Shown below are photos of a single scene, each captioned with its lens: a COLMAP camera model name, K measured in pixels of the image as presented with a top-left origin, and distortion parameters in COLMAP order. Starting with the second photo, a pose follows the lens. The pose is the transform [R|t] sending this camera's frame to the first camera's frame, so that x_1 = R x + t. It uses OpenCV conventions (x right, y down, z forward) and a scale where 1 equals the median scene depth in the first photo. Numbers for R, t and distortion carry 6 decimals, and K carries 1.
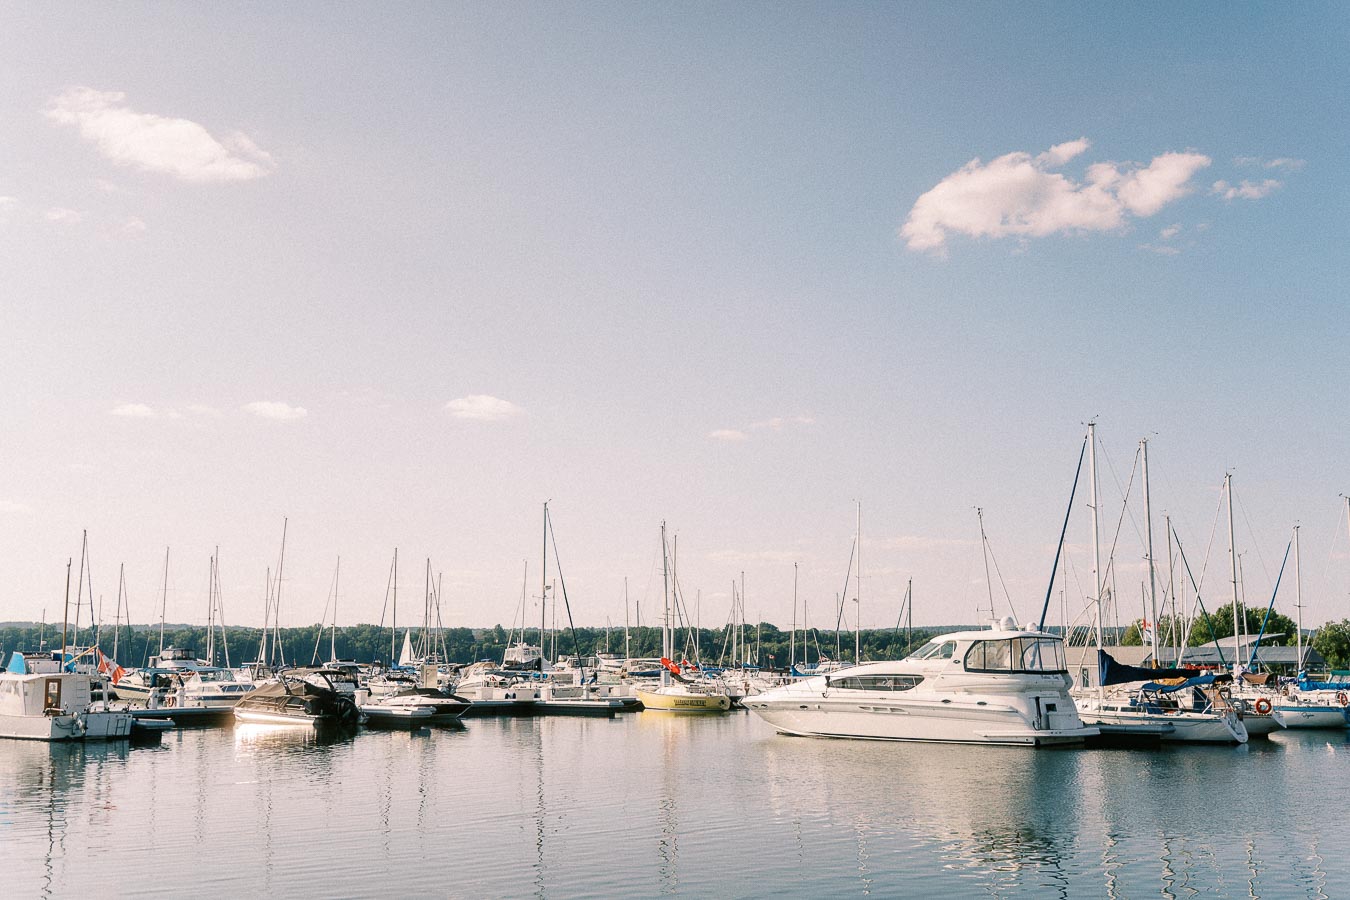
lens RADIAL K [[1358.4, 0, 675.0], [0, 1358.4, 442.7], [0, 0, 1]] dist [0.014516, 0.000000]
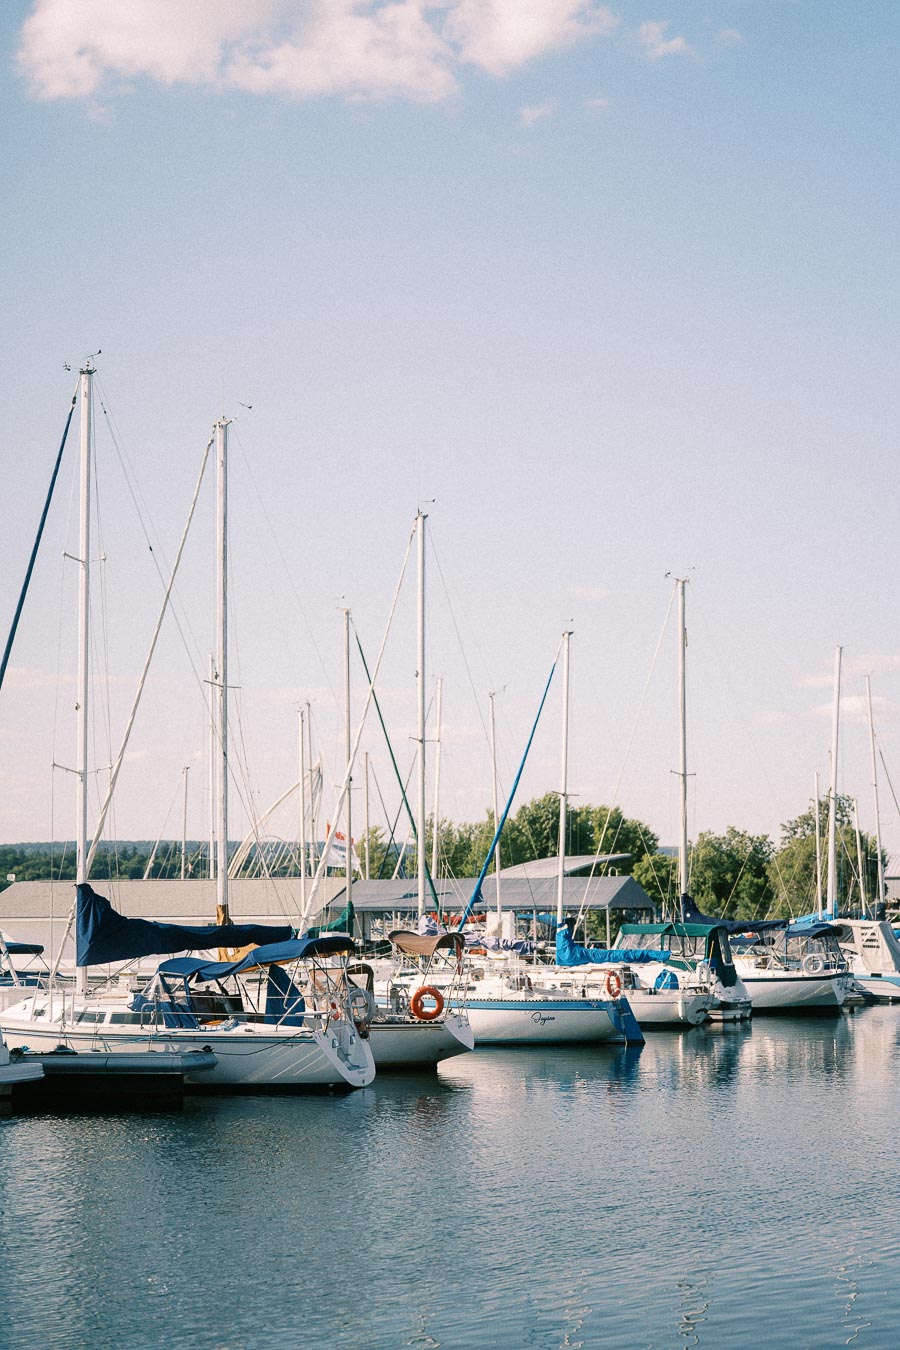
lens RADIAL K [[2650.0, 0, 449.8], [0, 2650.0, 678.0], [0, 0, 1]] dist [0.052746, 0.000000]
pose [[0.947444, 0.021271, 0.319214, 0.152705], [-0.044111, 0.996943, 0.064494, 0.025327], [-0.316866, -0.075186, 0.945486, 0.158682]]
